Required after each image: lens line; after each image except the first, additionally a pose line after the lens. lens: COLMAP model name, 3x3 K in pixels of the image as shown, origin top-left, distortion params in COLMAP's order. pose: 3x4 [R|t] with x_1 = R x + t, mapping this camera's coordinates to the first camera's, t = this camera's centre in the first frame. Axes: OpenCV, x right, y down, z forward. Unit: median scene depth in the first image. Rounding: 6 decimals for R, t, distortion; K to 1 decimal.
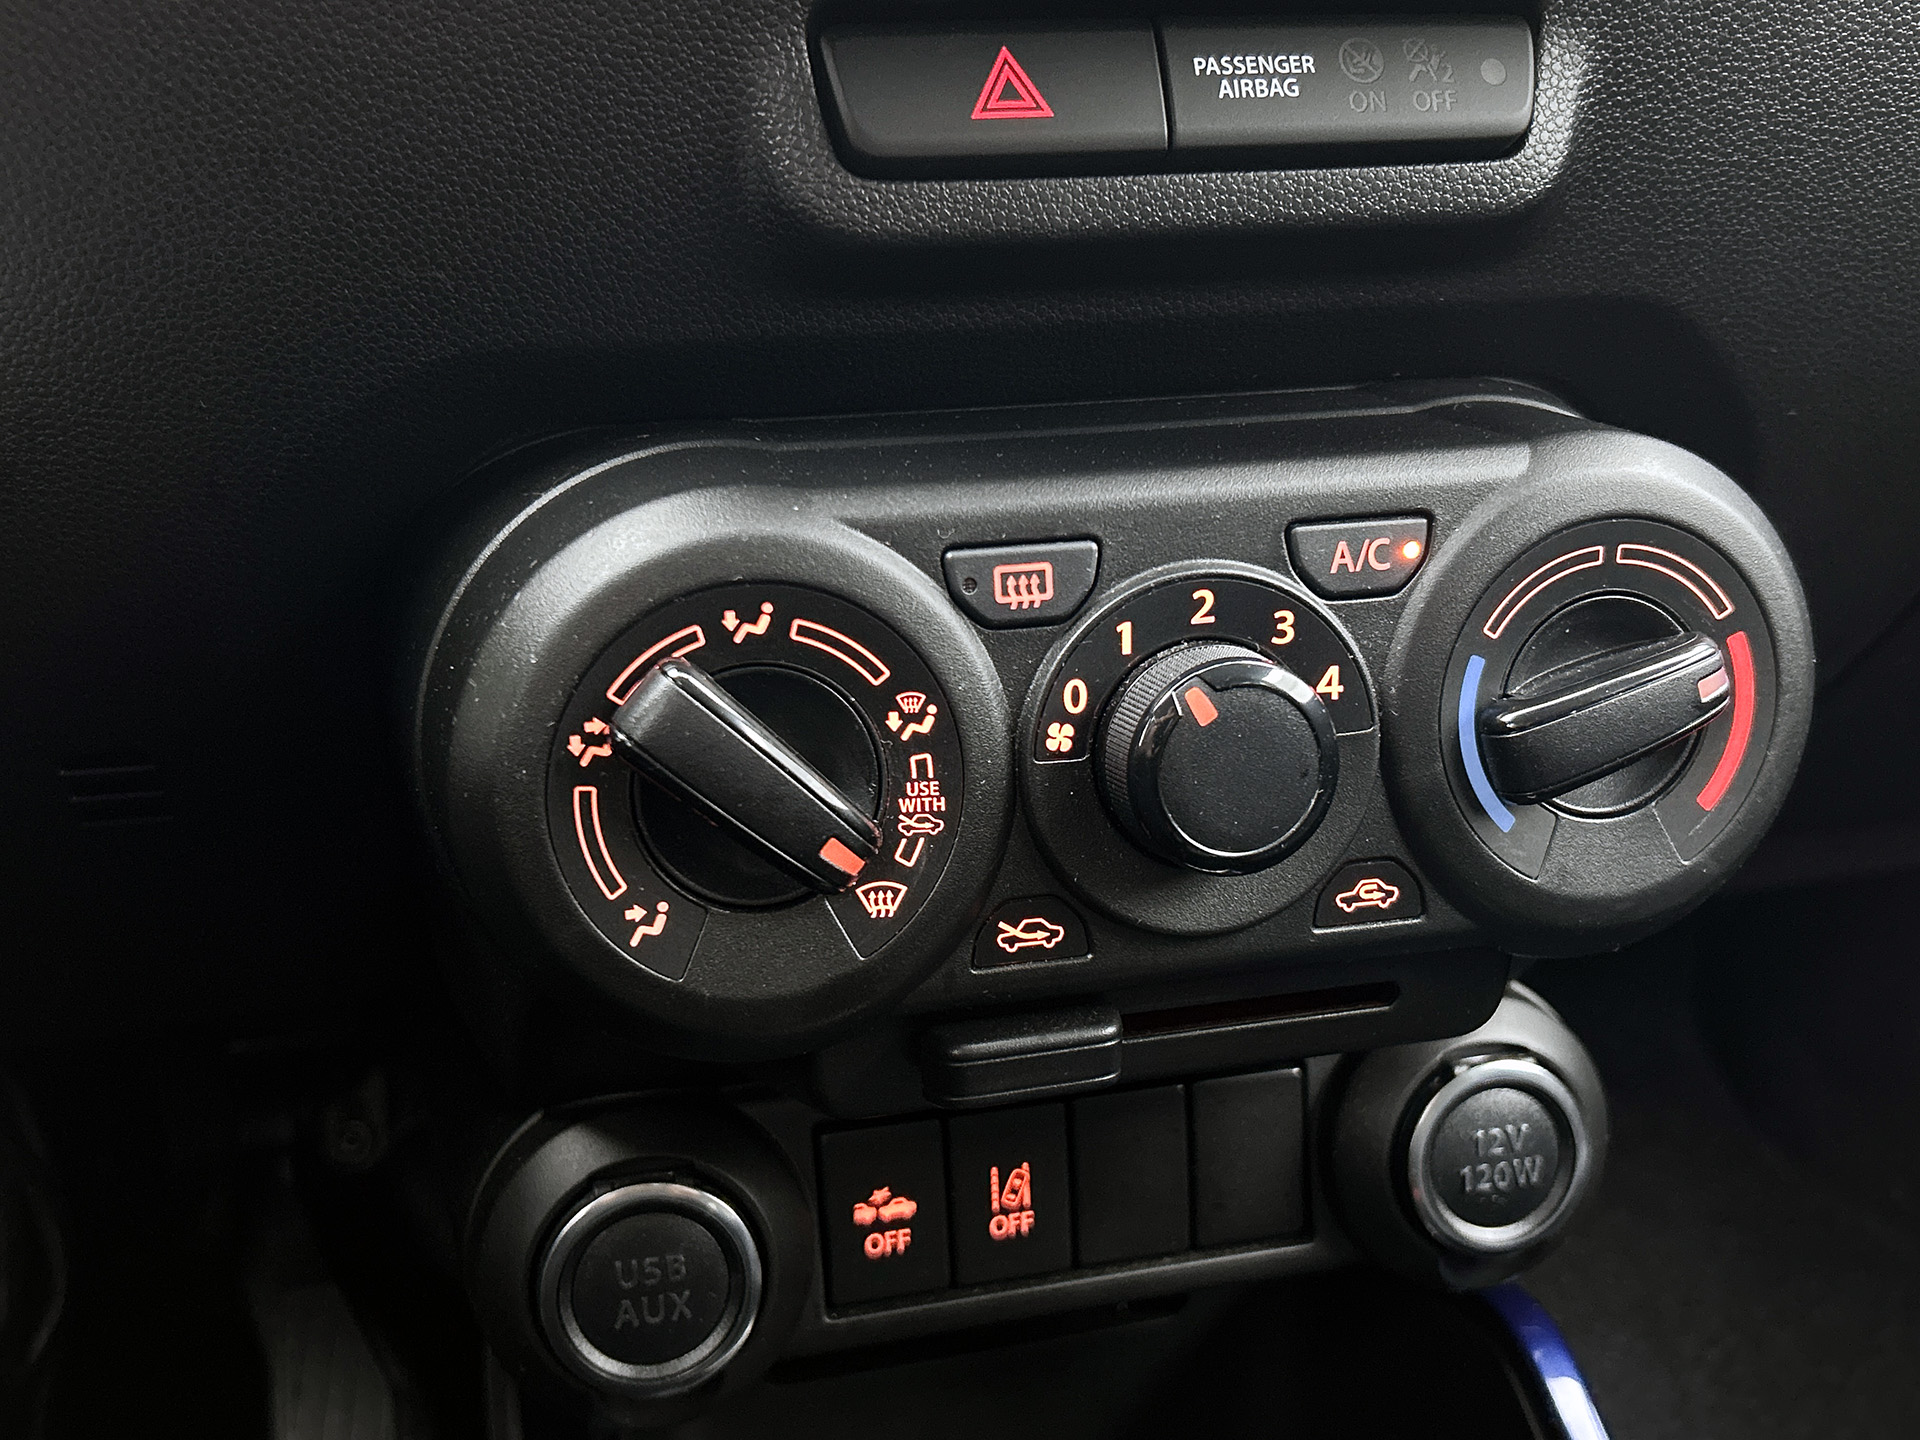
lens RADIAL K [[1942.3, 0, 960.0], [0, 1942.3, 720.0], [0, 0, 1]] dist [0.030295, -0.010606]
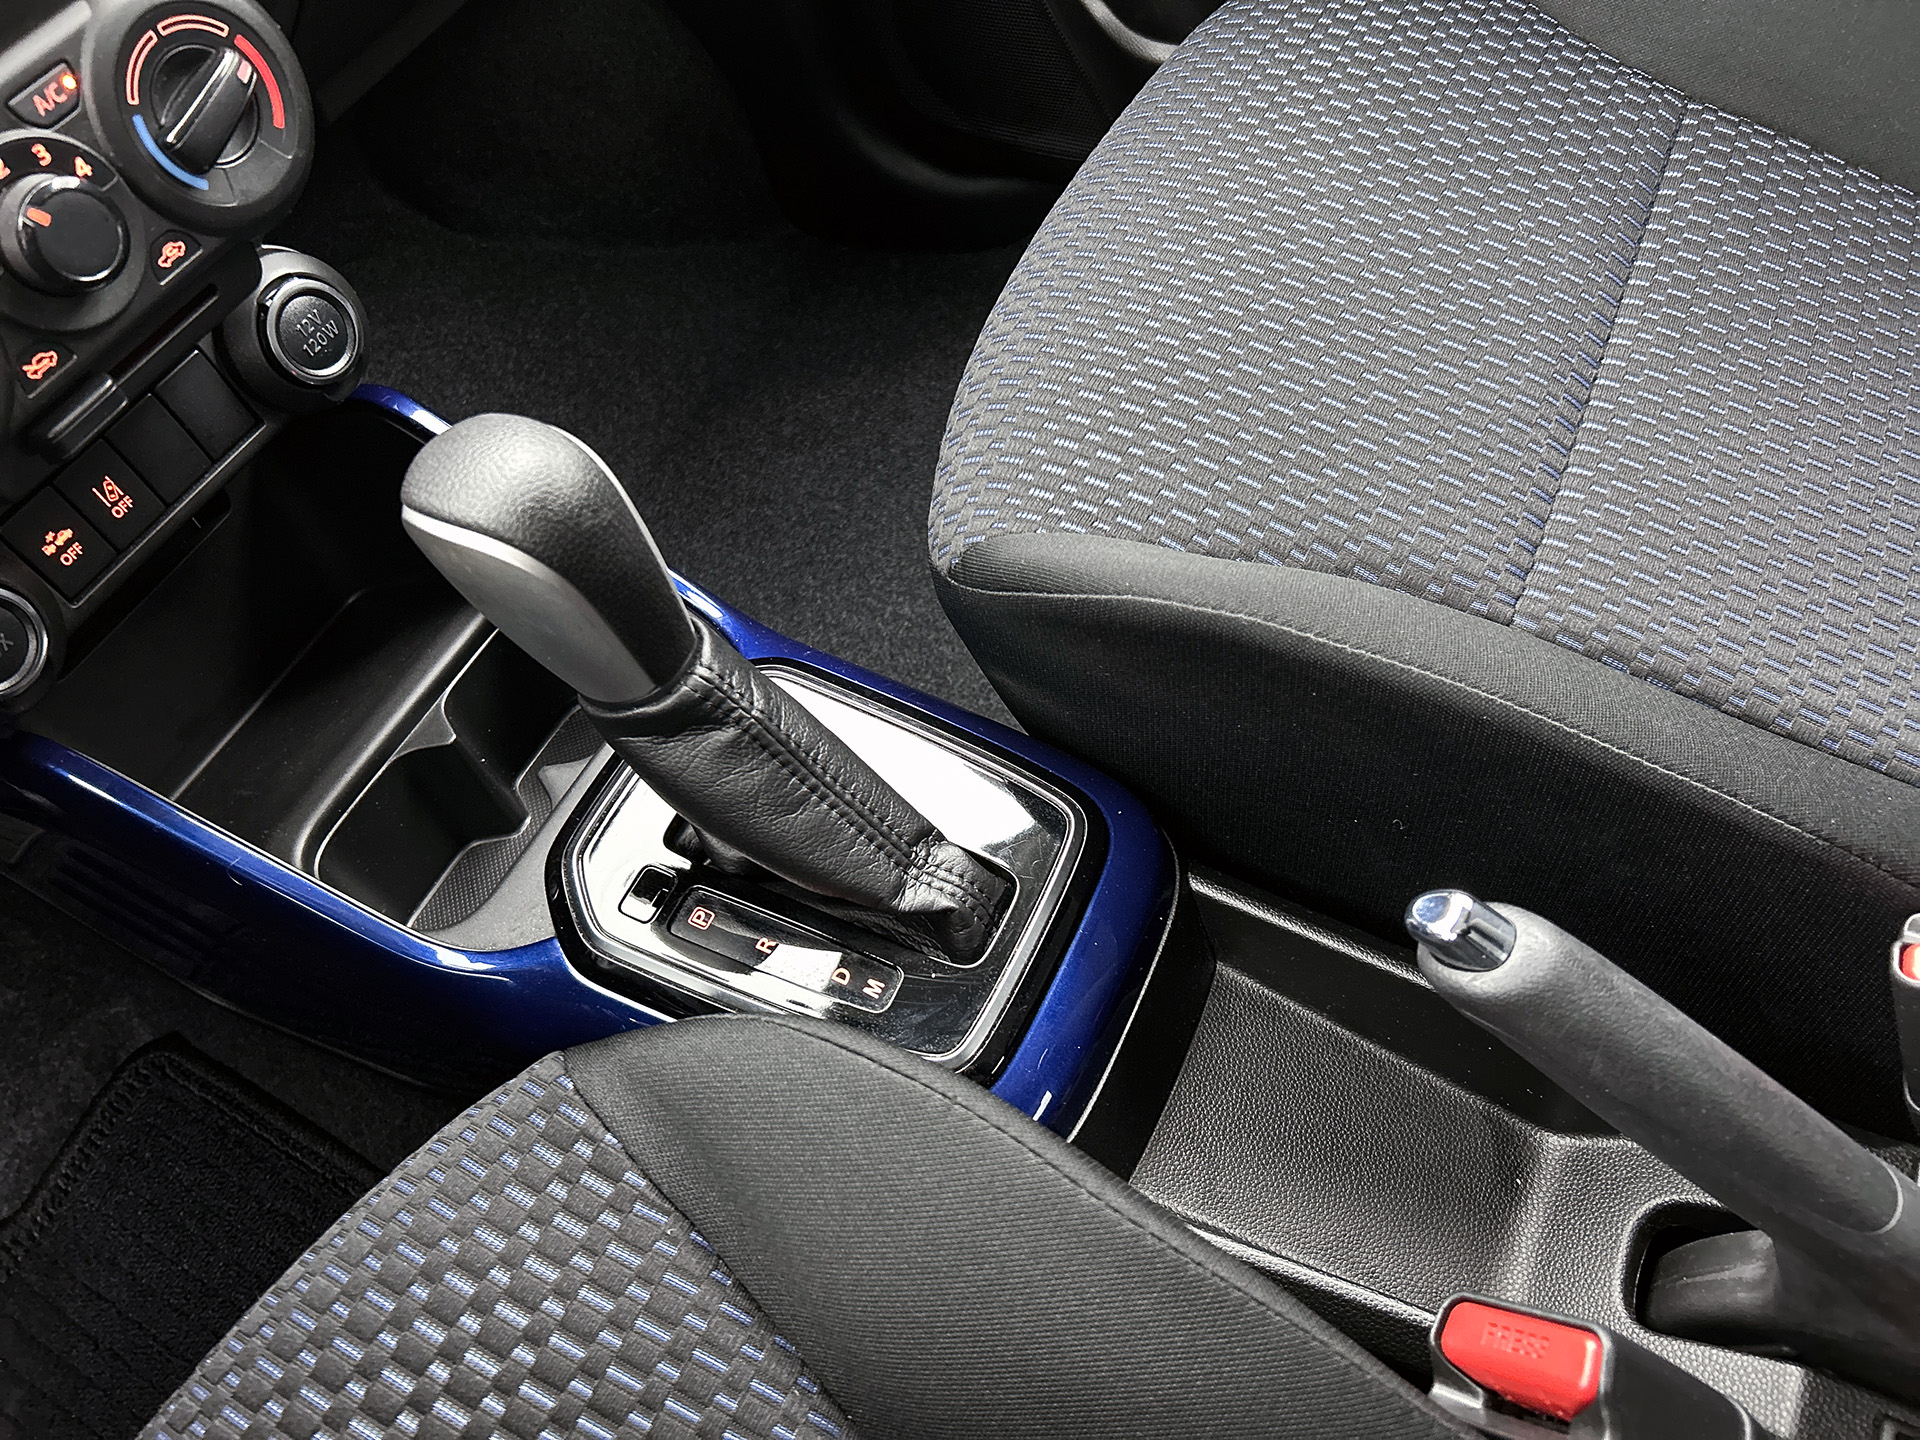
lens RADIAL K [[1449.5, 0, 914.3], [0, 1449.5, 683.2], [0, 0, 1]] dist [0.091110, -0.101330]
pose [[0.654987, -0.650914, 0.383799, -0.164944], [0.398722, 0.729162, 0.556187, -0.131094], [-0.641882, -0.211266, 0.737126, -0.723416]]
